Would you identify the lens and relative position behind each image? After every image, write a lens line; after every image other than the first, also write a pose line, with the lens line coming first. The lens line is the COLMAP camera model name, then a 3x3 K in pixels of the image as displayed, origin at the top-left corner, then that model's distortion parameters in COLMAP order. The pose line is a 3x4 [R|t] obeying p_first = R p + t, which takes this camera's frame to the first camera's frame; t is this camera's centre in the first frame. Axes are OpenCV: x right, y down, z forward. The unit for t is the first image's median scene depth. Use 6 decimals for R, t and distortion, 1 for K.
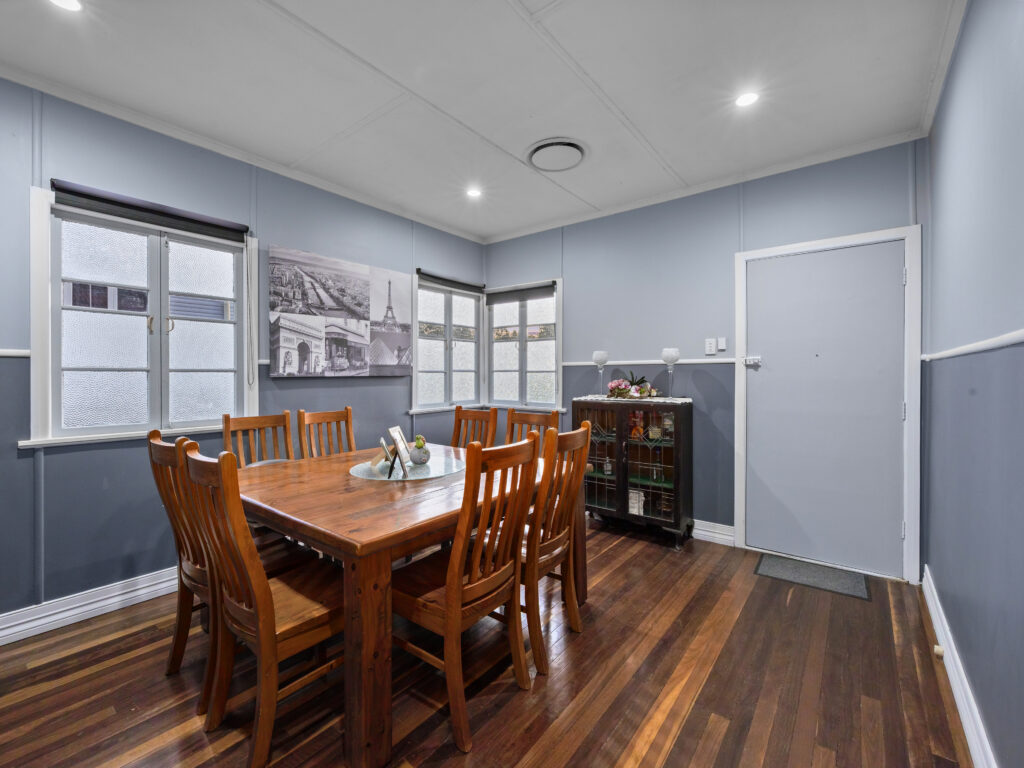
lens RADIAL K [[455.0, 0, 509.2], [0, 455.0, 384.2], [0, 0, 1]] dist [-0.003092, 0.001667]
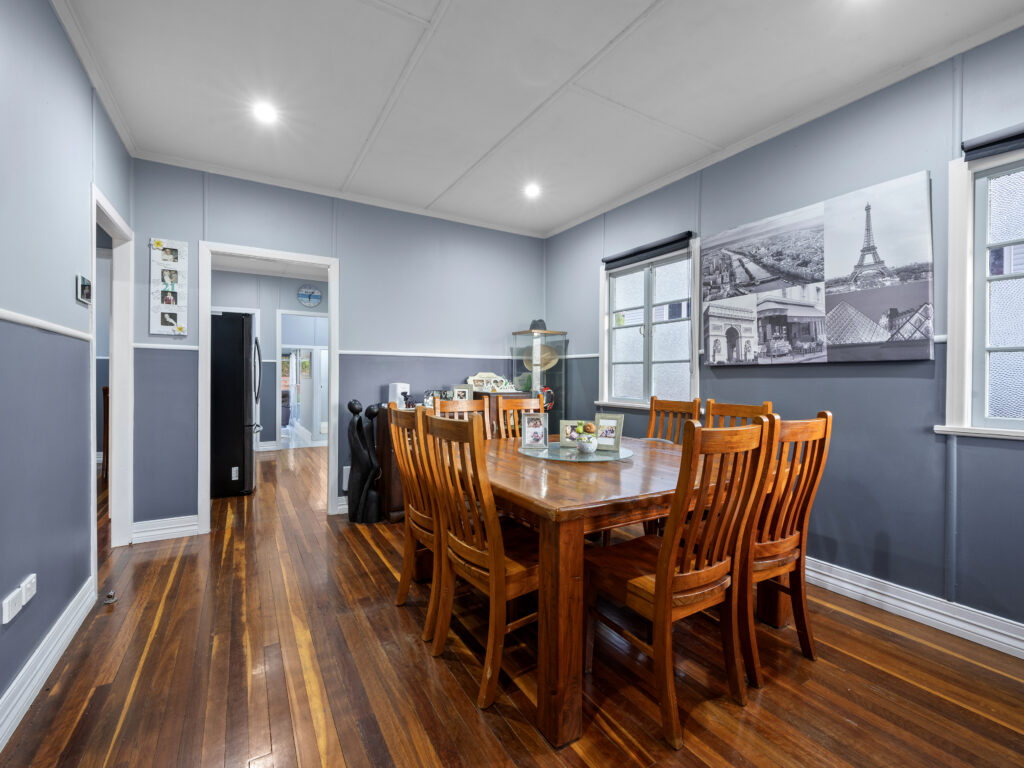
lens RADIAL K [[455.0, 0, 509.1], [0, 455.0, 375.3], [0, 0, 1]] dist [-0.003092, 0.001667]
pose [[-0.377968, 0.010171, -0.925763, 0.541739], [-0.005752, 0.999895, 0.013334, -0.004612], [0.925801, 0.010364, -0.377870, 0.878270]]
